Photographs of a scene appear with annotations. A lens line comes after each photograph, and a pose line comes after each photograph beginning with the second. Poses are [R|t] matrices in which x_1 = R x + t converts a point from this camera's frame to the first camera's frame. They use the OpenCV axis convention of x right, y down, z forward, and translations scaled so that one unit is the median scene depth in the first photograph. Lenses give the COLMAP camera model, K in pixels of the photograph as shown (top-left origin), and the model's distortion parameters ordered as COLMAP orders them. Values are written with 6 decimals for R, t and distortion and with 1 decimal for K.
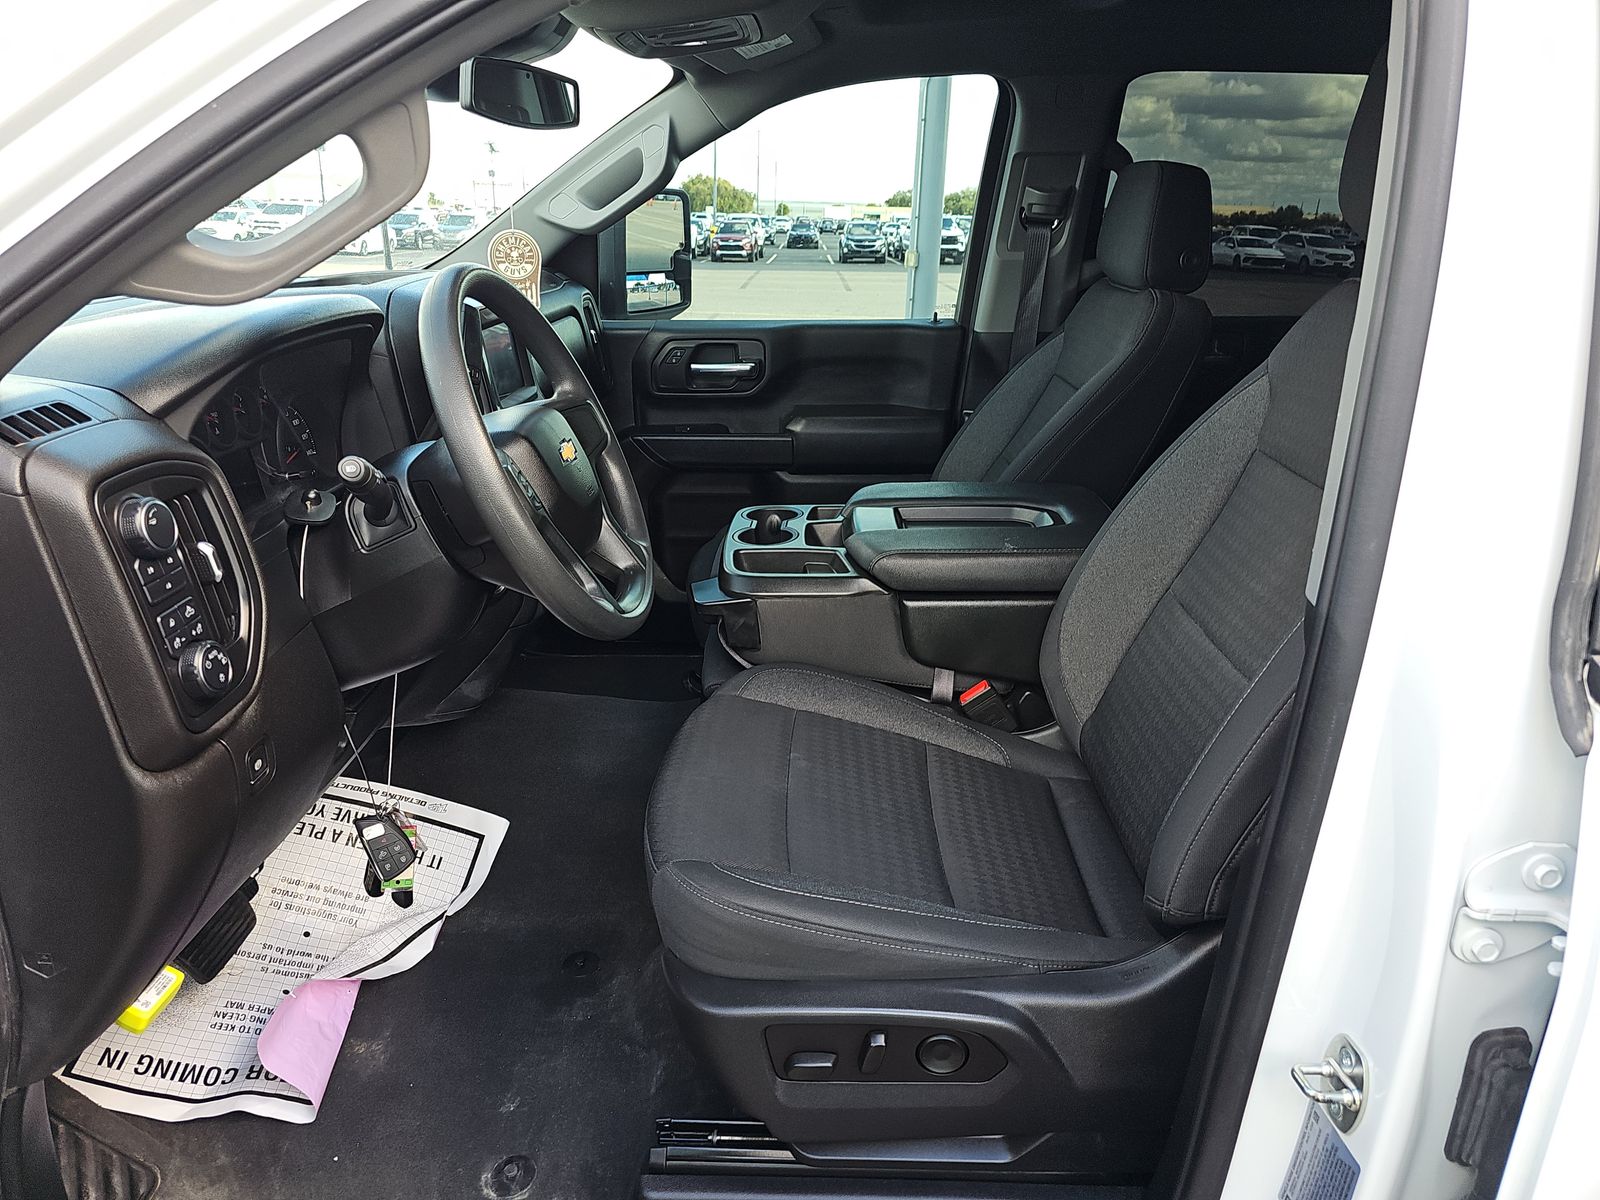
lens RADIAL K [[1062.8, 0, 805.5], [0, 1062.8, 604.9], [0, 0, 1]] dist [0.029550, -0.035009]
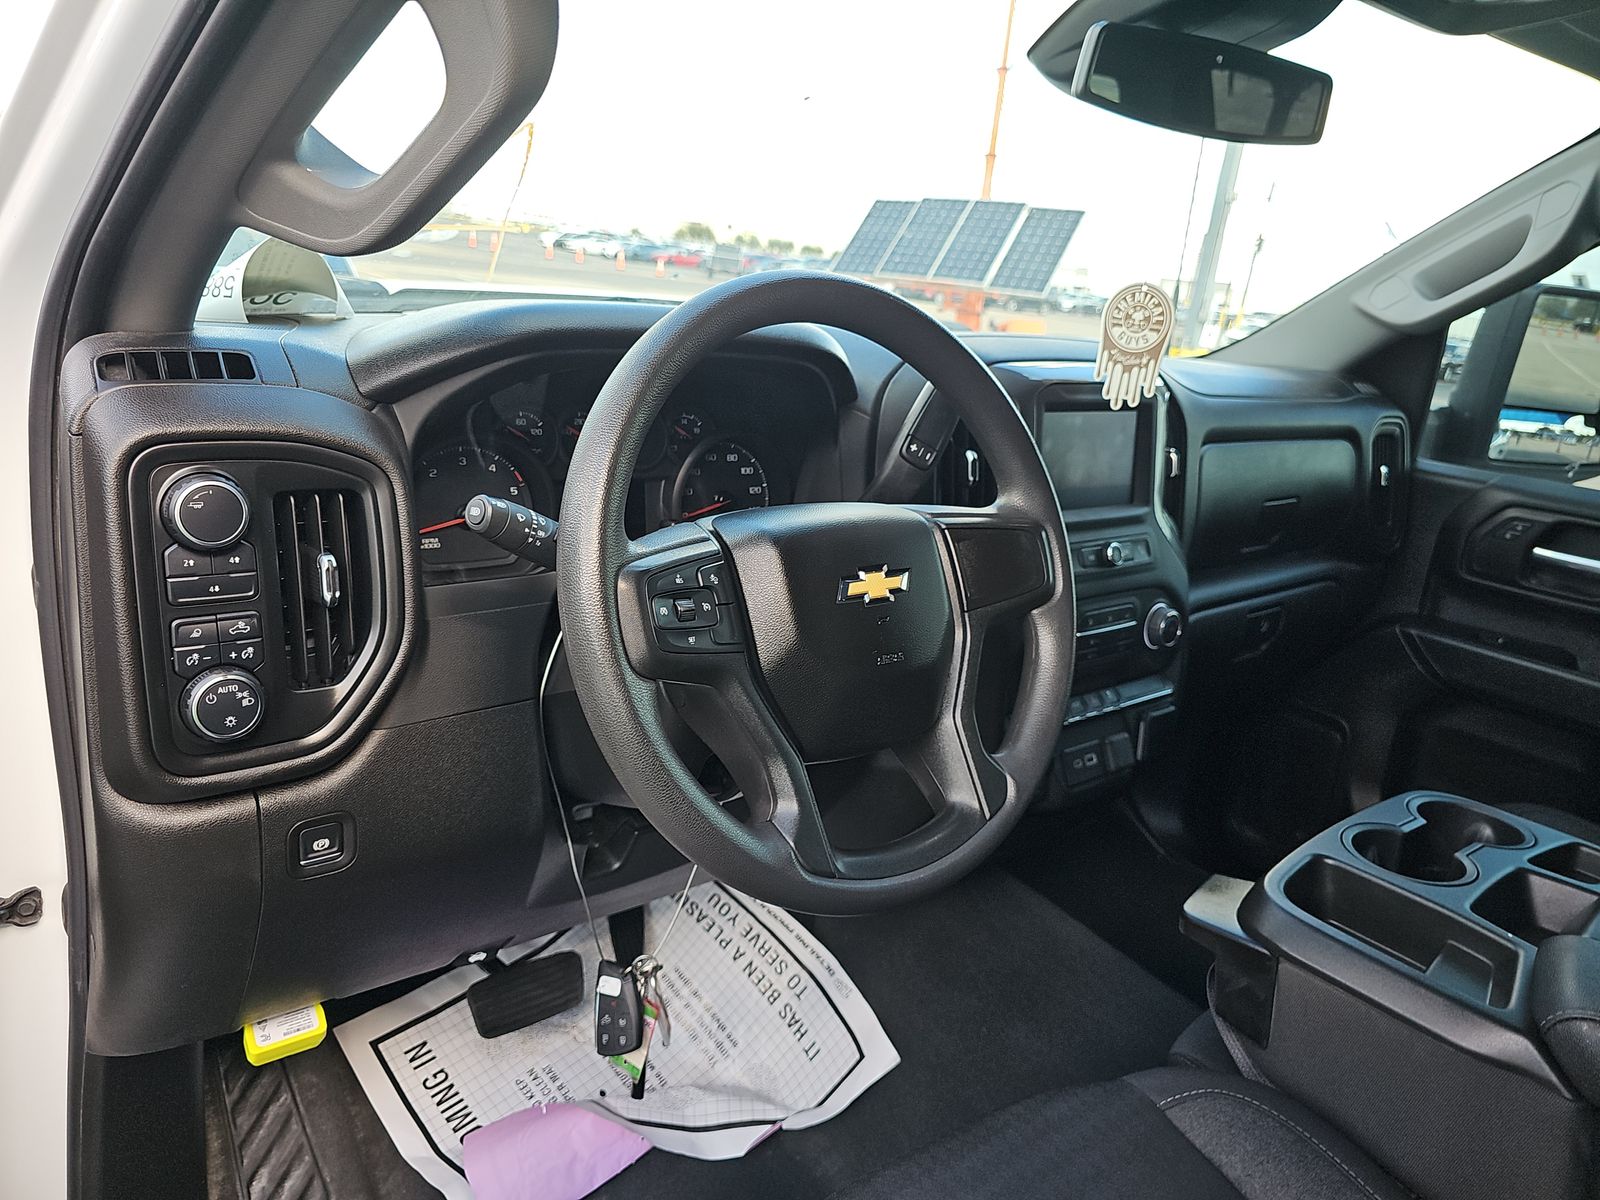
lens RADIAL K [[1062.8, 0, 794.0], [0, 1062.8, 583.7], [0, 0, 1]] dist [0.029550, -0.035009]
pose [[0.628776, 0.264528, -0.731209, 0.137102], [-0.354977, 0.934301, 0.032751, -0.108255], [0.691832, 0.238969, 0.681367, 0.410049]]
